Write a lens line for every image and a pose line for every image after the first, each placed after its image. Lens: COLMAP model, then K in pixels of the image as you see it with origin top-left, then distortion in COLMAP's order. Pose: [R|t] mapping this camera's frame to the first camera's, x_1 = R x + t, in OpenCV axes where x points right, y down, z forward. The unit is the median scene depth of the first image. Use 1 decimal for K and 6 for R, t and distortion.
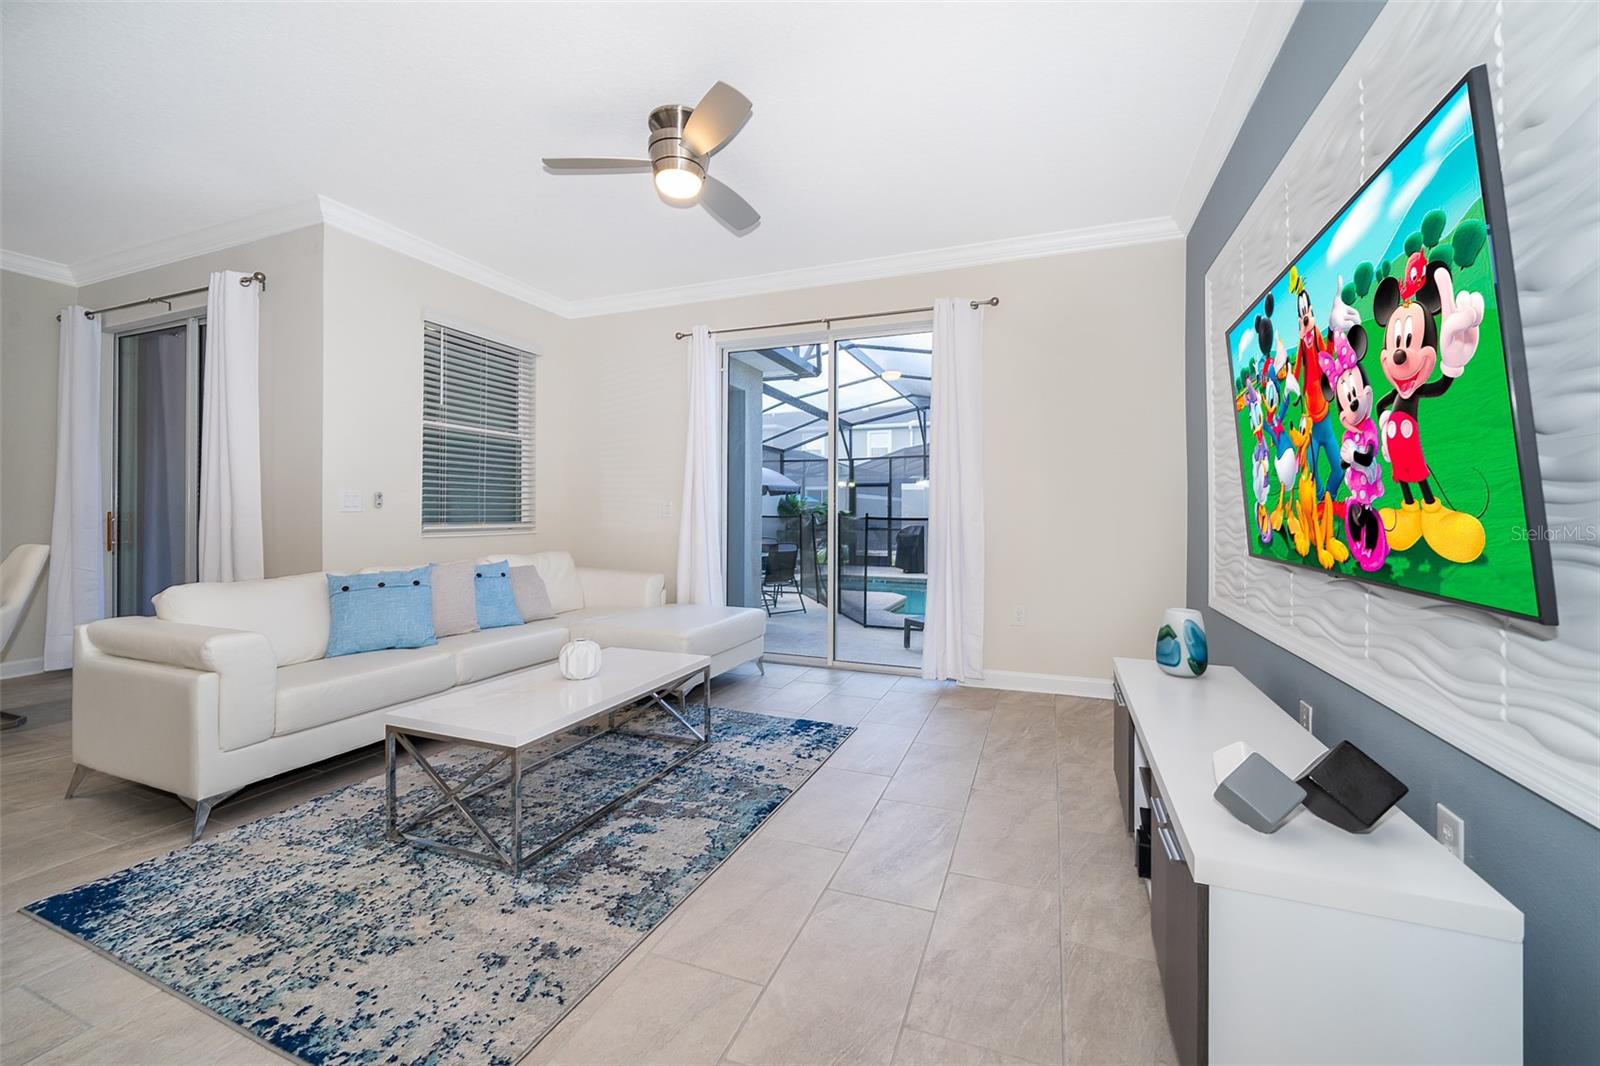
lens RADIAL K [[614.7, 0, 807.2], [0, 614.7, 545.6], [0, 0, 1]] dist [0.009030, 0.000045]
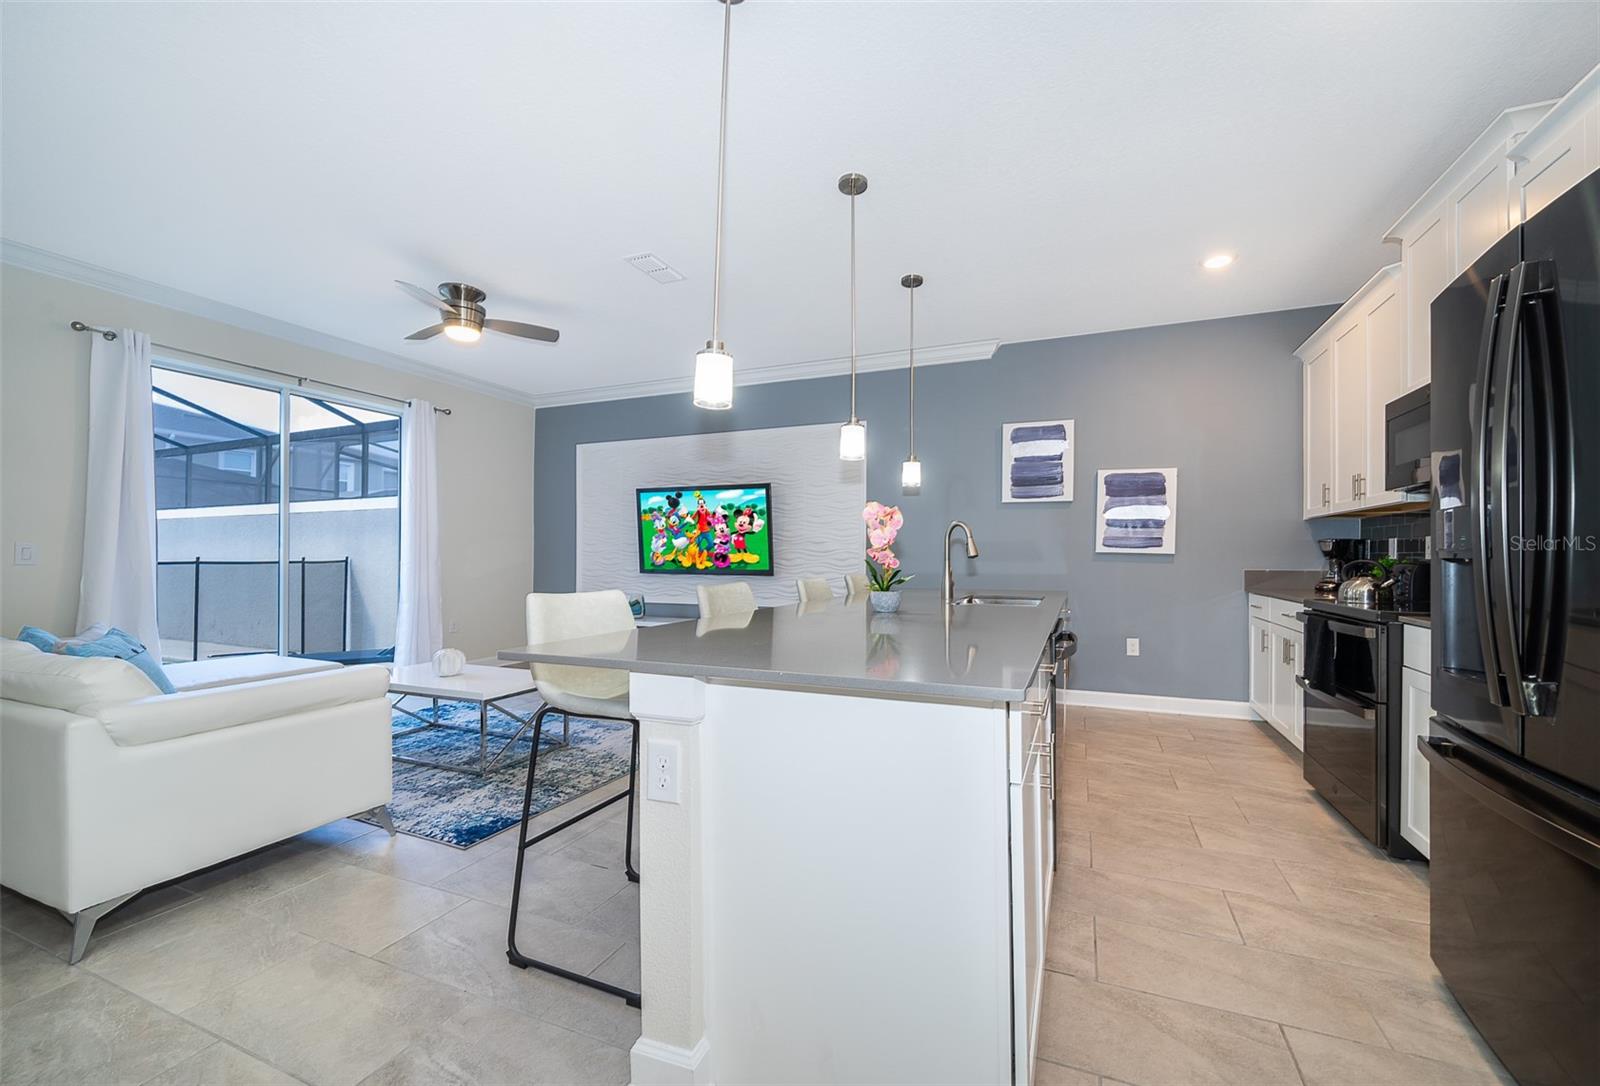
lens RADIAL K [[634.7, 0, 808.3], [0, 634.7, 553.1], [0, 0, 1]] dist [-0.000848, -0.000049]
pose [[0.022724, 0.003090, 0.999737, -3.381689], [0.054356, 0.998512, -0.004321, -0.011281], [-0.998263, 0.054440, 0.022522, 0.254051]]
